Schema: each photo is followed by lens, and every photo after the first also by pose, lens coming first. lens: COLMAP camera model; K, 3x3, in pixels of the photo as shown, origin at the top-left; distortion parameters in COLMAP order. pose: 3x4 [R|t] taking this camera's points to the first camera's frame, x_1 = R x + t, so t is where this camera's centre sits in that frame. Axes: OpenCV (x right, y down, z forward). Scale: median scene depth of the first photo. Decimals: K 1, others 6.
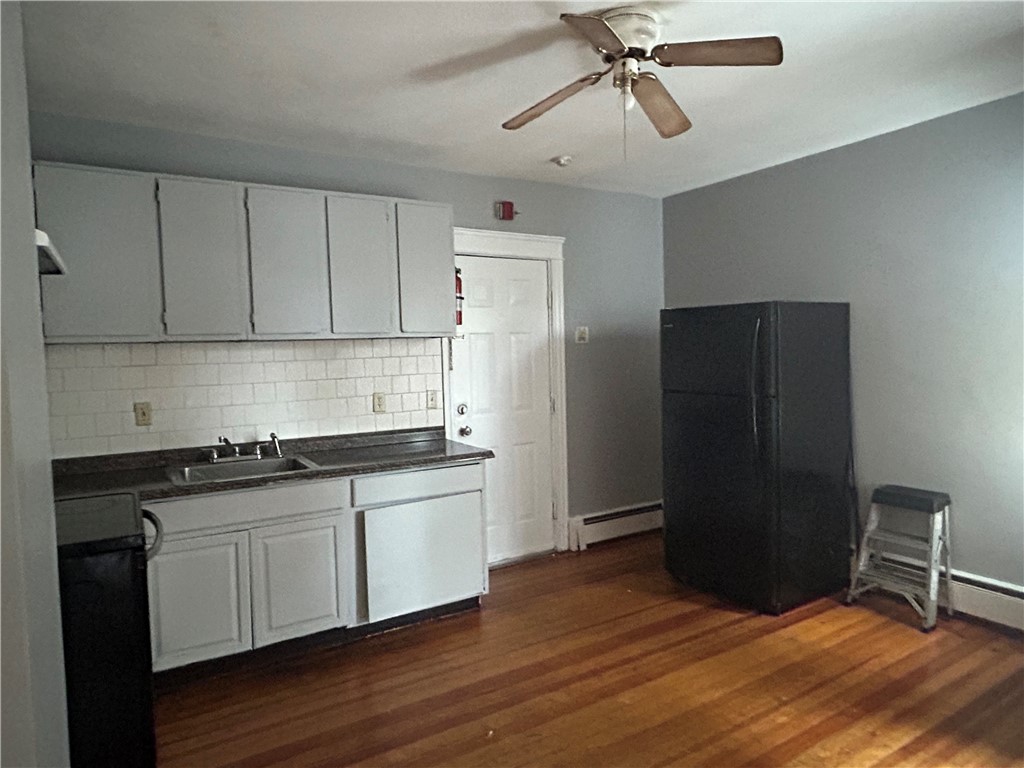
lens RADIAL K [[633.3, 0, 513.8], [0, 633.3, 381.4], [0, 0, 1]] dist [-0.019619, -0.002629]
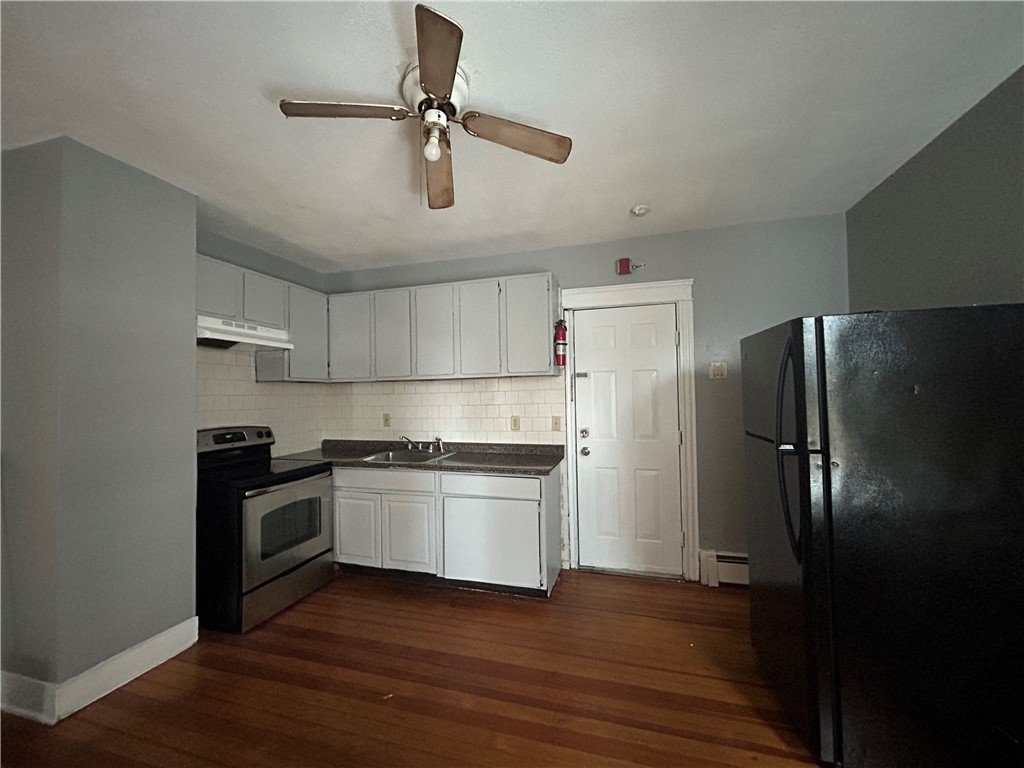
lens RADIAL K [[412.5, 0, 513.4], [0, 412.5, 382.4], [0, 0, 1]] dist [-0.010480, -0.000118]
pose [[0.667672, -0.006370, -0.744428, 0.500817], [-0.035412, 0.998560, -0.040306, -0.020964], [0.743613, 0.053273, 0.666485, 0.420754]]
